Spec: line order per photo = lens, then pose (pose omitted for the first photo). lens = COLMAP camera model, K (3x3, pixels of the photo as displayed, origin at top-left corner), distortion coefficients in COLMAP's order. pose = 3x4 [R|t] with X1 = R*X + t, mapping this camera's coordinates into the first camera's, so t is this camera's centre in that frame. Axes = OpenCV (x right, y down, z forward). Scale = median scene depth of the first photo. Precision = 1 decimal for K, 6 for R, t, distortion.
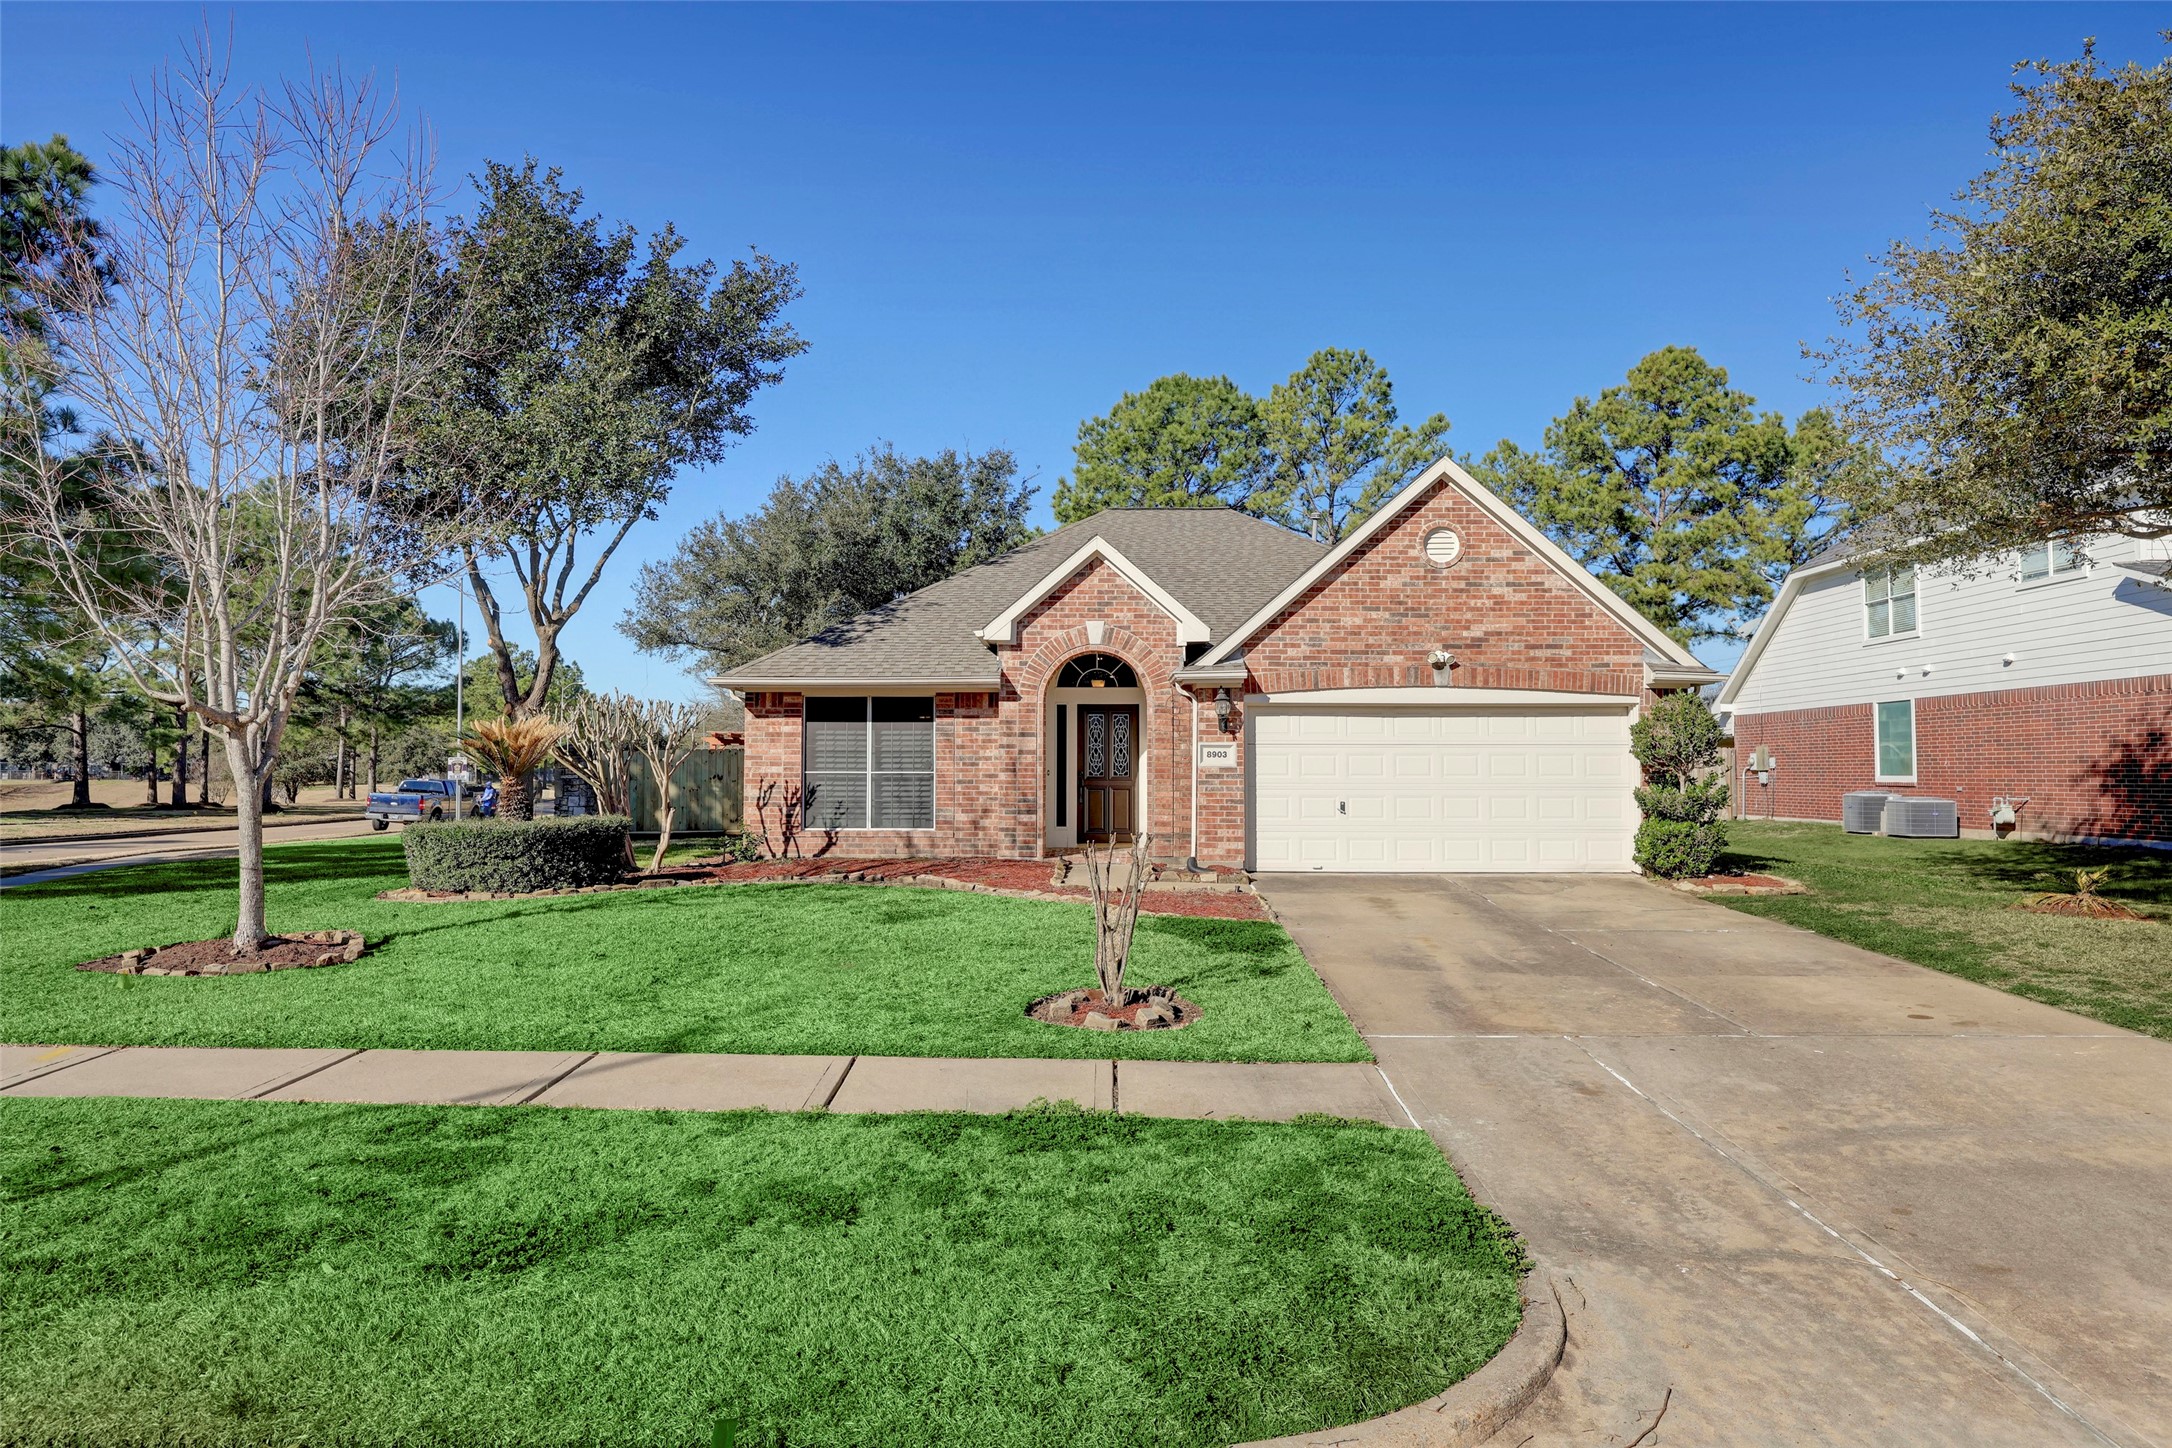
lens RADIAL K [[1343.7, 0, 1084.6], [0, 1343.7, 721.7], [0, 0, 1]] dist [-0.000014, 0.000661]
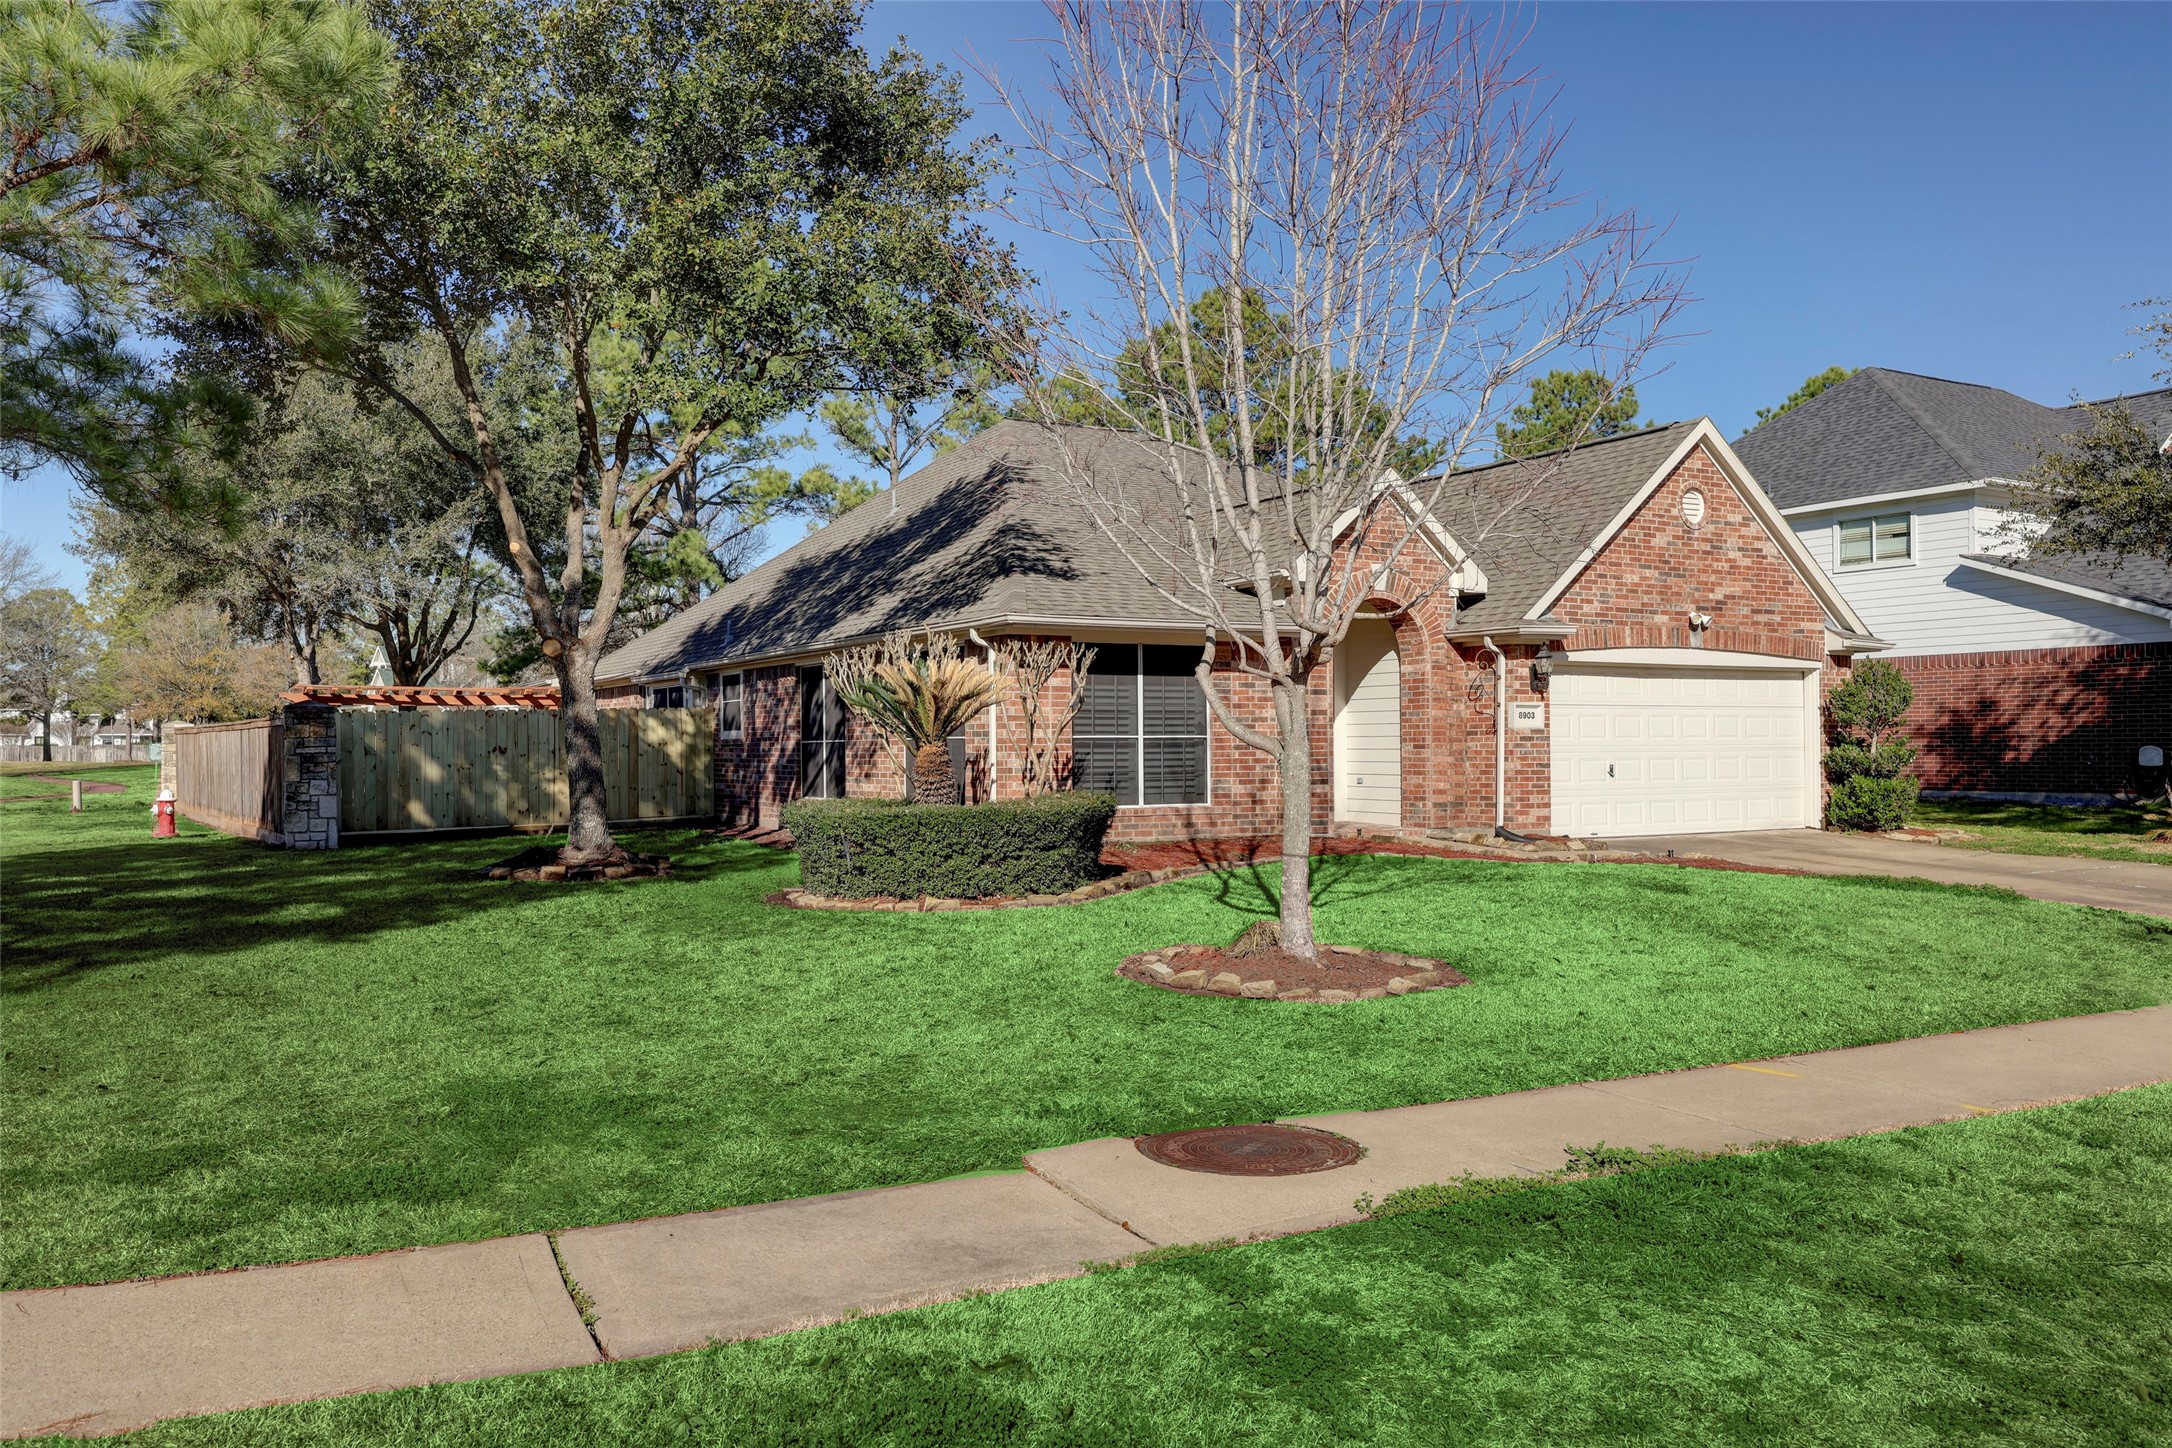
lens RADIAL K [[1680.9, 0, 1088.7], [0, 1680.9, 727.2], [0, 0, 1]] dist [0.007368, 0.000987]
pose [[0.860213, -0.000725, 0.509935, -0.746423], [-0.011221, 0.999730, 0.020351, 0.012096], [-0.509812, -0.023228, 0.859972, 0.148870]]
